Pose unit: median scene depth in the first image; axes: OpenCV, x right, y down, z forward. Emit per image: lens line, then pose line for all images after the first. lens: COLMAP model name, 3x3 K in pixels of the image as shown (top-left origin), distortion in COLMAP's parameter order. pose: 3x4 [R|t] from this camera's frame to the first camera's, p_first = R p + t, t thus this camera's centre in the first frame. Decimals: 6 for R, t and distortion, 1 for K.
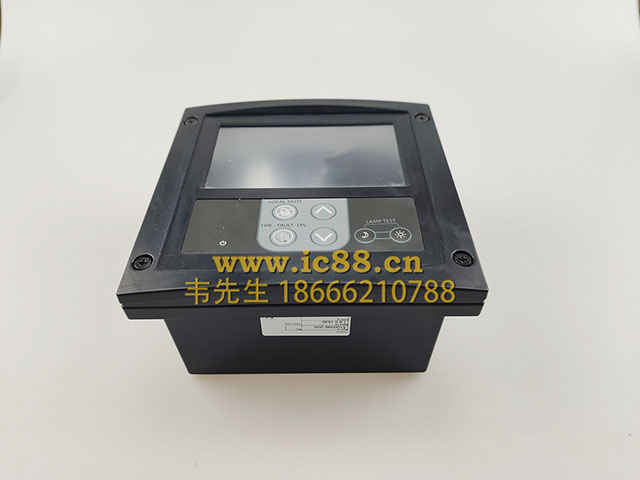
lens RADIAL K [[499.6, 0, 320.5], [0, 499.6, 238.8], [0, 0, 1]] dist [0.001107, -0.004290]
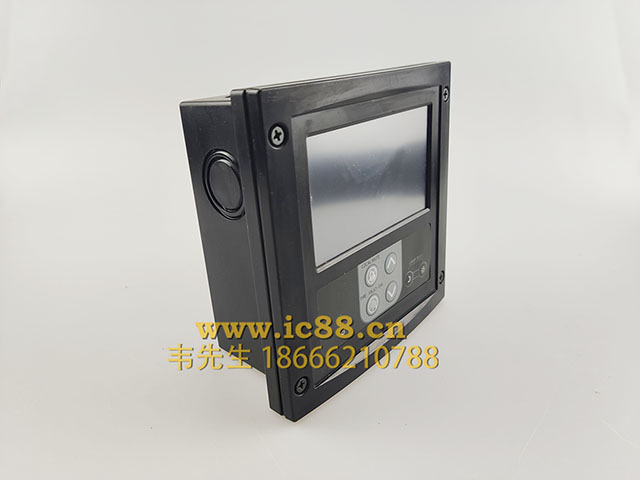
lens RADIAL K [[499.6, 0, 319.9], [0, 499.6, 241.5], [0, 0, 1]] dist [0.001107, -0.004290]
pose [[0.635291, -0.313184, 0.705919, -0.903442], [-0.504796, 0.523371, 0.686487, -0.795535], [-0.584454, -0.792463, 0.174399, 0.933631]]
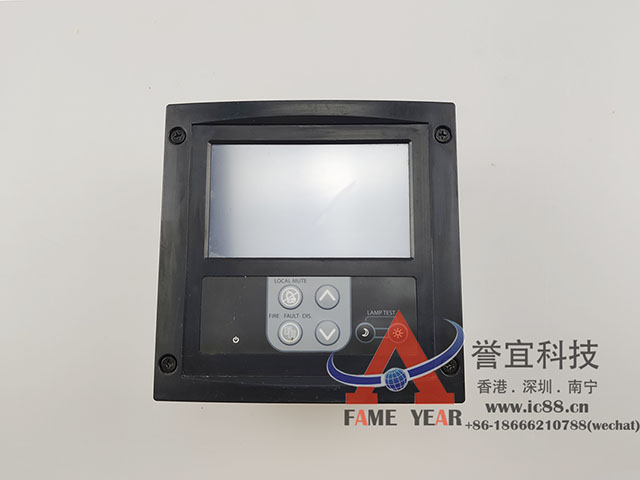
lens RADIAL K [[499.6, 0, 320.3], [0, 499.6, 242.1], [0, 0, 1]] dist [0.001107, -0.004290]
pose [[0.999960, 0.005981, -0.006580, -0.002823], [-0.000746, 0.793769, 0.608219, -0.781290], [0.008861, -0.608191, 0.793742, 0.240444]]
